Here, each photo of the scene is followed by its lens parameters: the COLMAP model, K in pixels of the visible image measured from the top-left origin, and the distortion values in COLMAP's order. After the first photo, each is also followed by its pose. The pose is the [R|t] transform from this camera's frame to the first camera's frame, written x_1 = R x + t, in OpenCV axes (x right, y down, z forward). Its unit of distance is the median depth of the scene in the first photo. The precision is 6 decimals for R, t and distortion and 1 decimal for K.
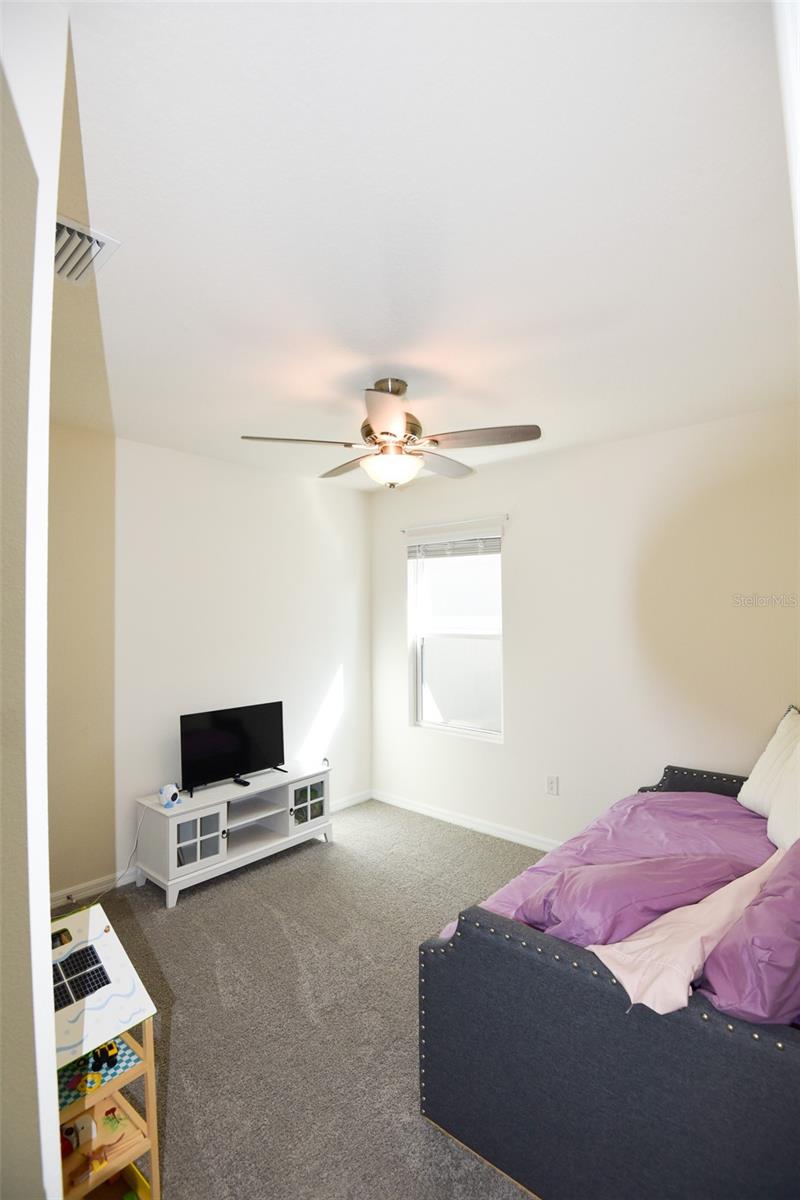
lens RADIAL K [[557.0, 0, 398.7], [0, 557.0, 602.6], [0, 0, 1]] dist [-0.021367, -0.006653]
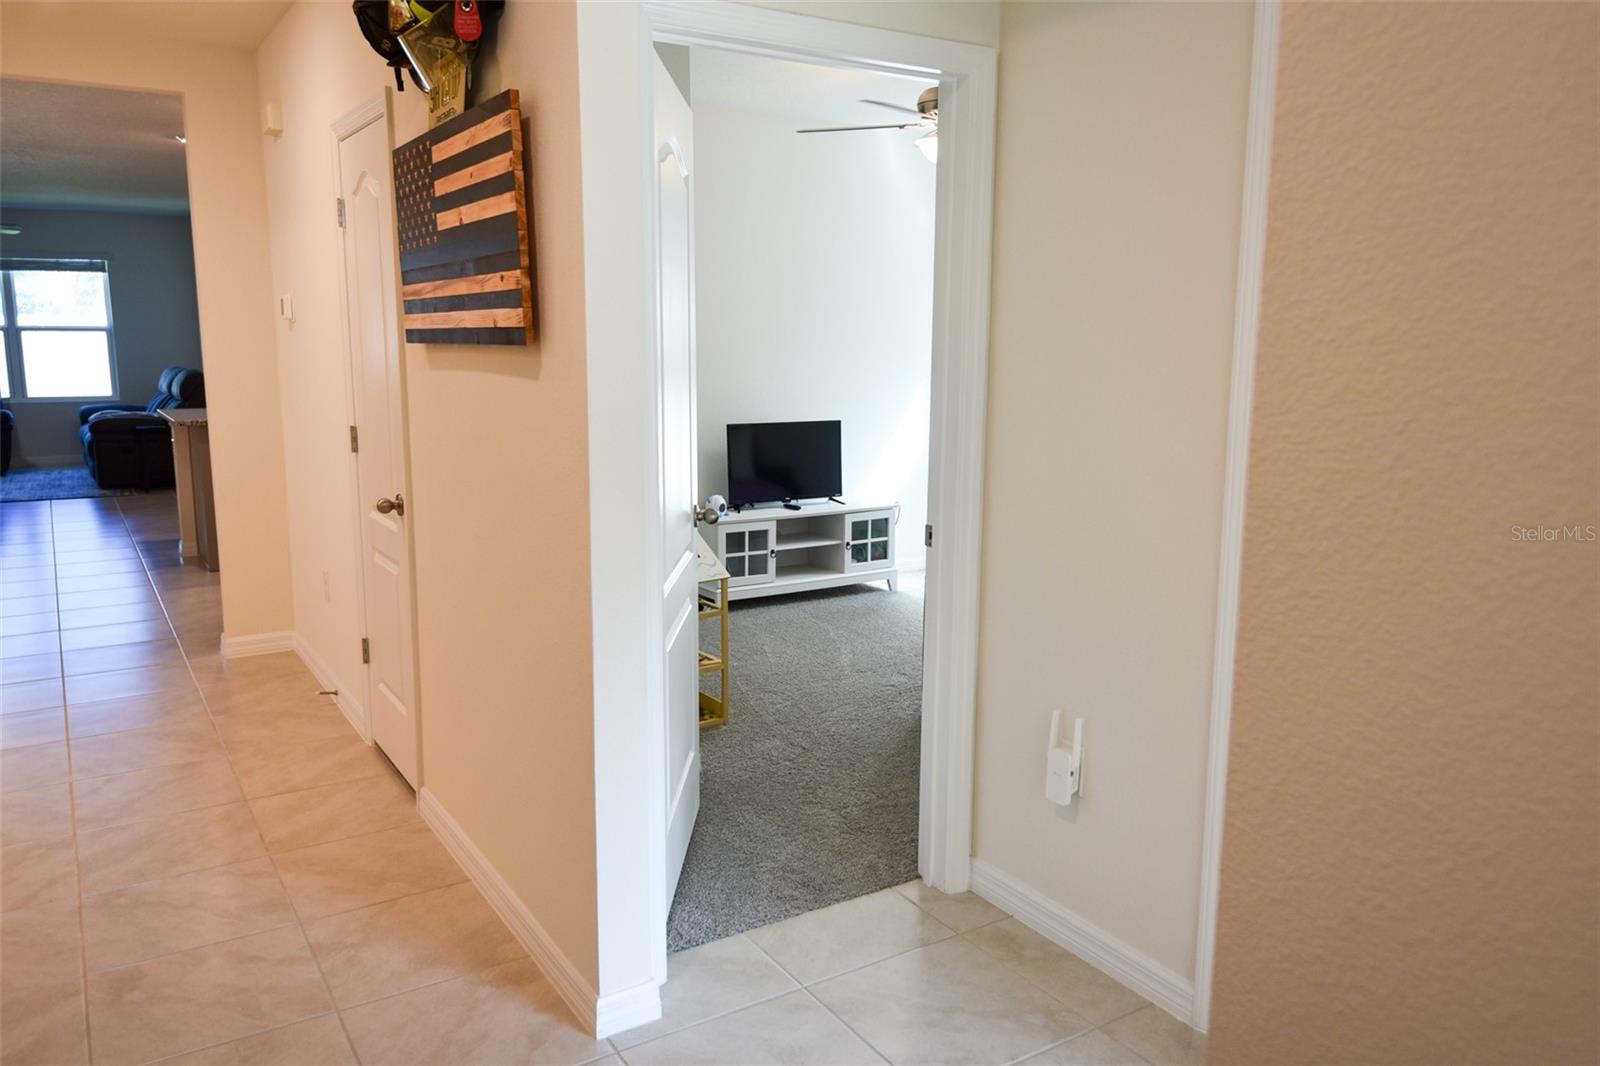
lens RADIAL K [[1176.6, 0, 803.1], [0, 1176.6, 533.4], [0, 0, 1]] dist [0.023758, -0.012278]
pose [[0.962769, 0.055459, -0.264575, 0.223318], [-0.003473, 0.981186, 0.193032, 0.006520], [0.270303, -0.184926, 0.944848, -0.745439]]
